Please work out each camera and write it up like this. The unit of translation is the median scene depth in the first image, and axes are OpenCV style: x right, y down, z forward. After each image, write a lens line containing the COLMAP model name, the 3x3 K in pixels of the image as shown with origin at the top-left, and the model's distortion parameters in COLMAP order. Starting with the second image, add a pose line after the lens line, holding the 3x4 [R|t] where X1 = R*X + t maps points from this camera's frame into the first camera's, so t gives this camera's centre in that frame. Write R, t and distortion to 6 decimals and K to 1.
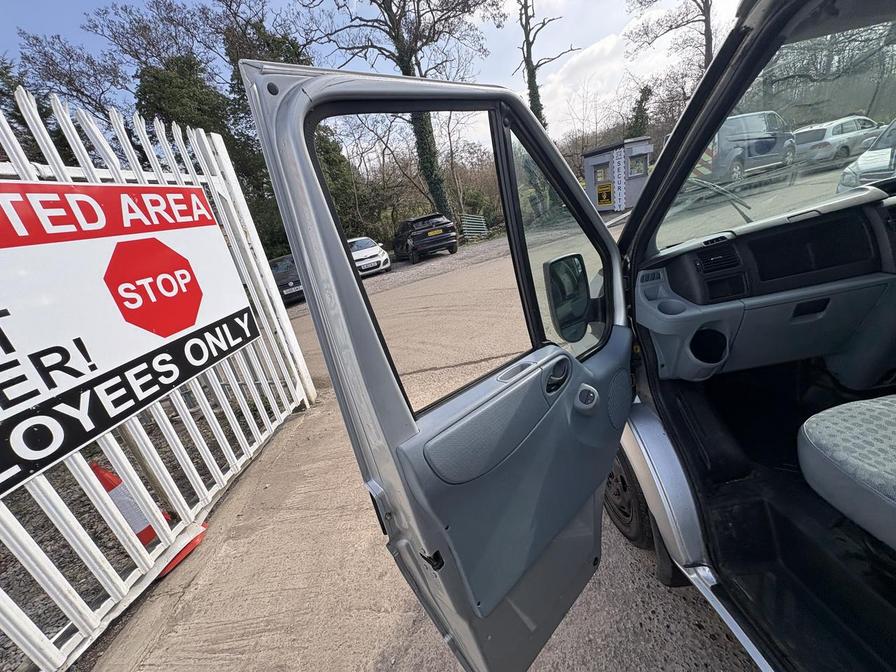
lens RADIAL K [[357.3, 0, 445.7], [0, 357.3, 337.0], [0, 0, 1]] dist [0.000121, 0.000451]
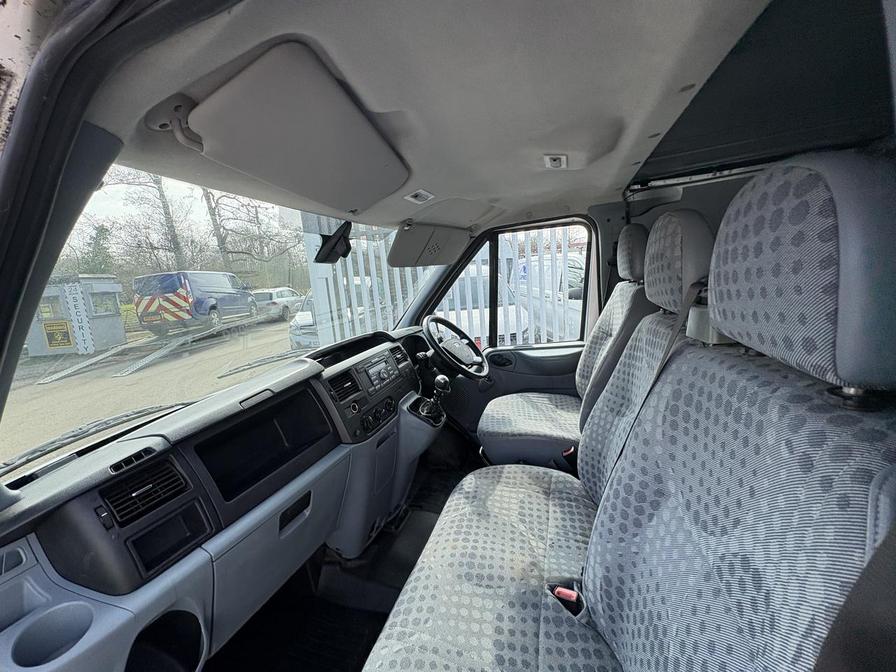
lens RADIAL K [[357.3, 0, 449.0], [0, 357.3, 337.4], [0, 0, 1]] dist [0.000121, 0.000451]
pose [[0.354574, 0.013139, 0.934936, 0.381259], [0.327541, 0.934799, -0.137357, -0.197253], [-0.875782, 0.354933, 0.327151, 0.301500]]
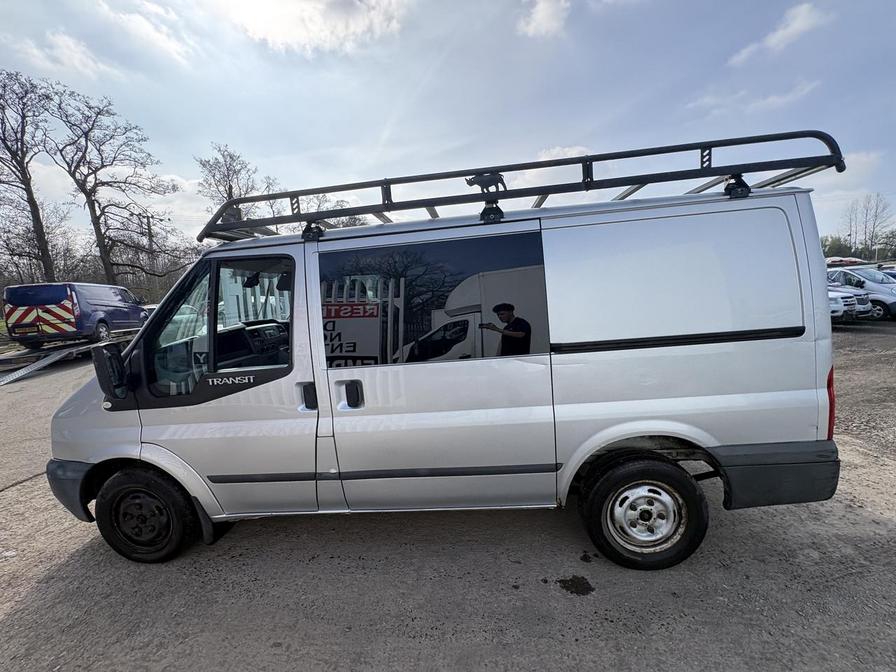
lens RADIAL K [[357.3, 0, 450.1], [0, 357.3, 335.4], [0, 0, 1]] dist [0.000121, 0.000451]
pose [[0.130383, 0.089214, 0.987442, -1.040432], [0.349806, 0.927757, -0.130010, 0.476688], [-0.927705, 0.362364, 0.089756, -0.544992]]
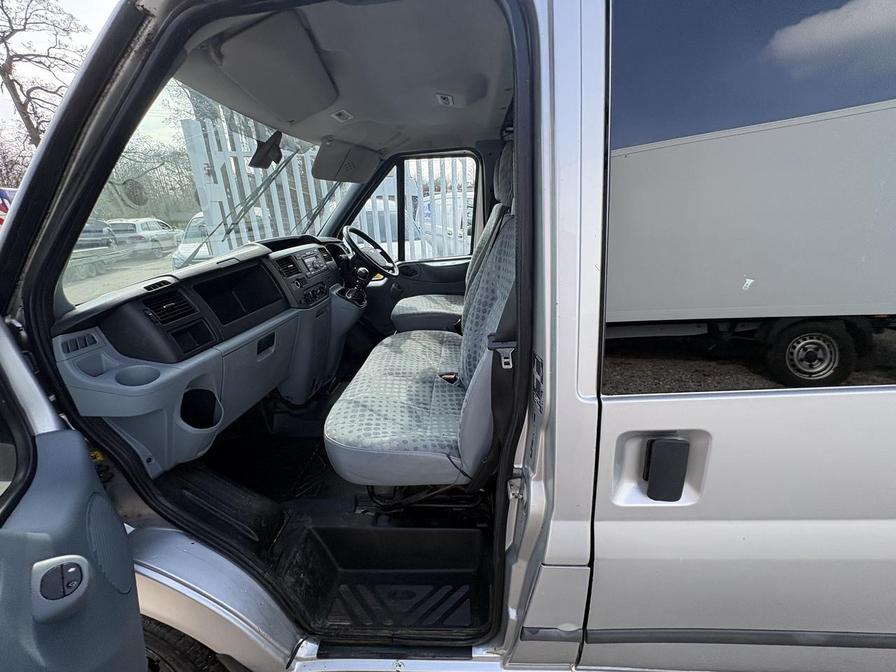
lens RADIAL K [[357.3, 0, 449.1], [0, 357.3, 336.8], [0, 0, 1]] dist [0.000121, 0.000451]
pose [[0.103802, -0.134590, 0.985449, 0.008572], [0.350819, 0.932075, 0.090347, -0.002596], [-0.930672, 0.336337, 0.143968, 0.291007]]
